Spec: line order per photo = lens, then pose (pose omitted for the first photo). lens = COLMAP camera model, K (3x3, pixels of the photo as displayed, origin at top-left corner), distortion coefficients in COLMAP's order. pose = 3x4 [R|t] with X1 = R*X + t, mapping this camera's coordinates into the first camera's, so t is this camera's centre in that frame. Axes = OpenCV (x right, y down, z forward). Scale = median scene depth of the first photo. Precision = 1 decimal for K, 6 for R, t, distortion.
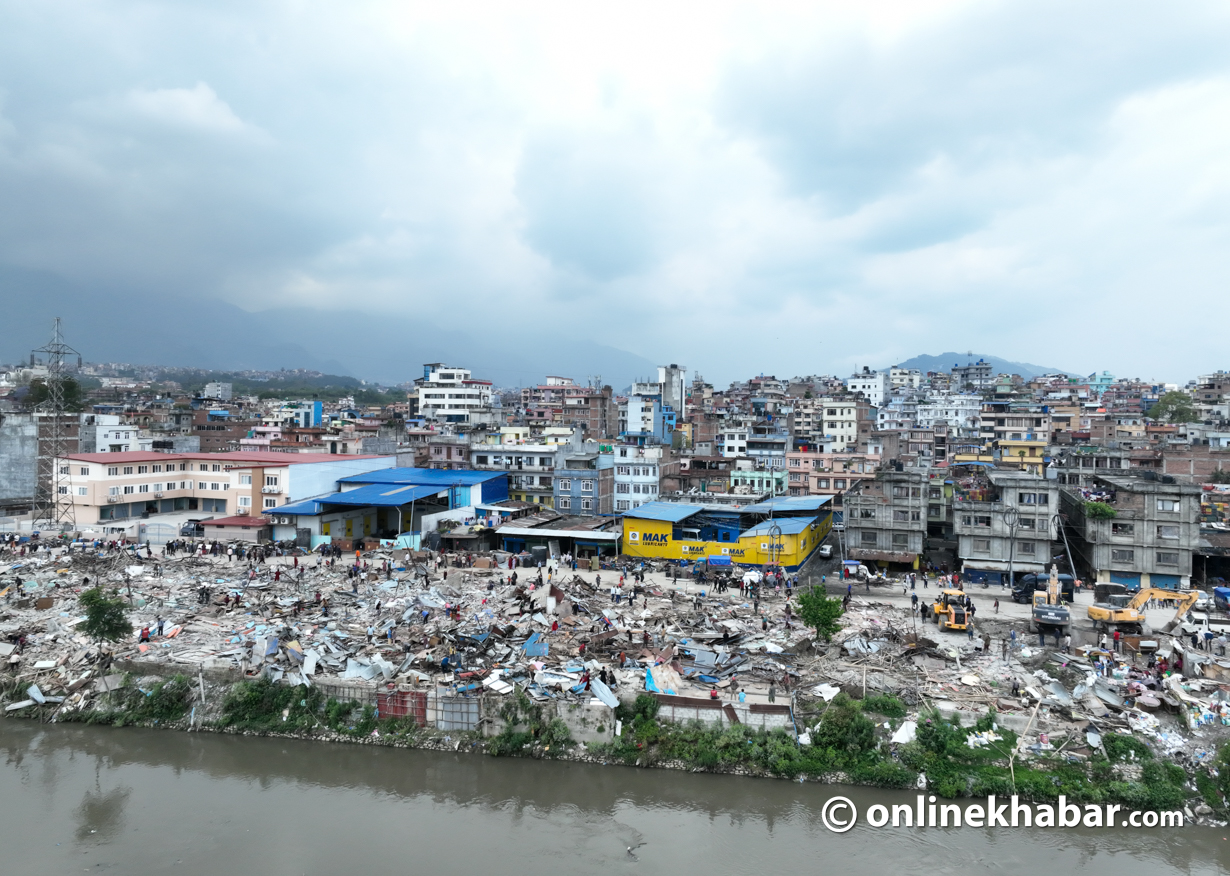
lens RADIAL K [[878.6, 0, 612.2], [0, 878.6, 428.4], [0, 0, 1]] dist [0.007868, 0.006751]
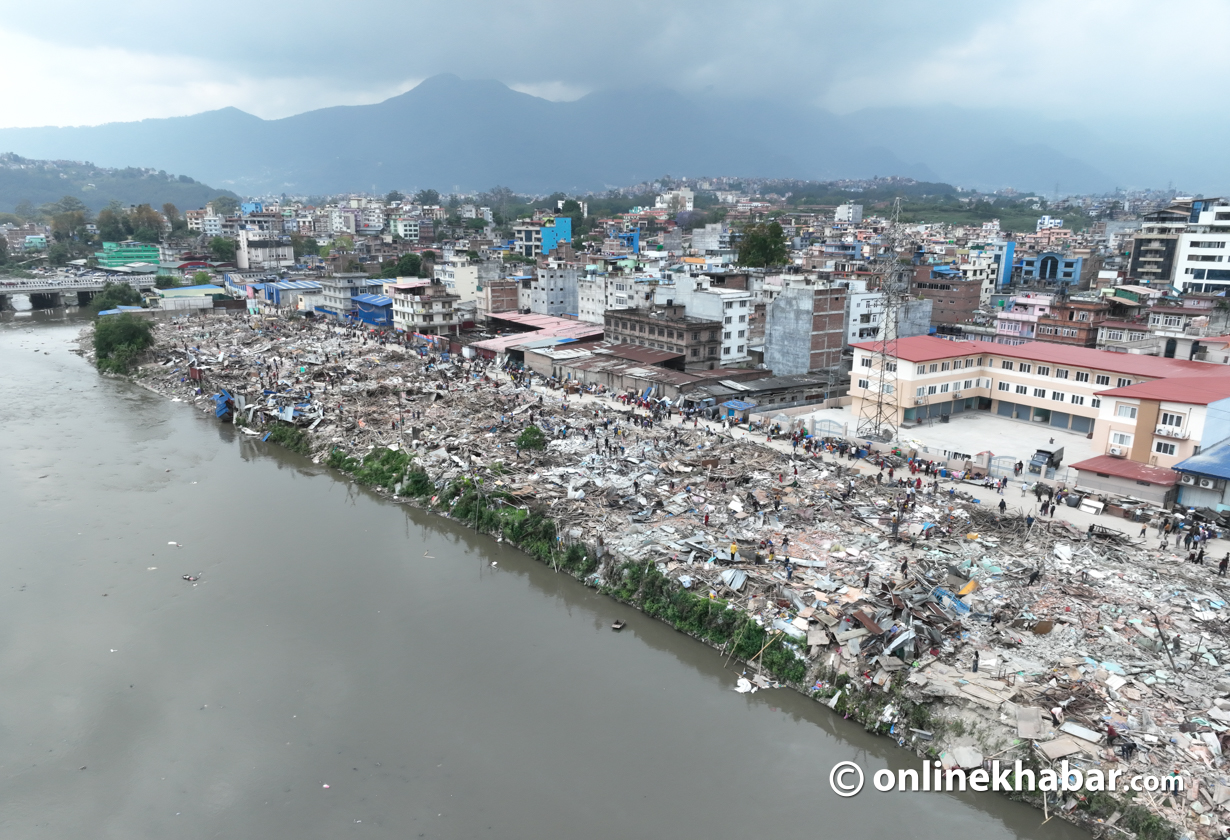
lens RADIAL K [[860.4, 0, 588.4], [0, 860.4, 452.1], [0, 0, 1]] dist [0.004668, 0.010030]
pose [[0.801022, 0.156844, -0.577723, -0.294397], [-0.009396, 0.968242, 0.249837, -0.078093], [0.598561, -0.194697, 0.777057, 0.098048]]
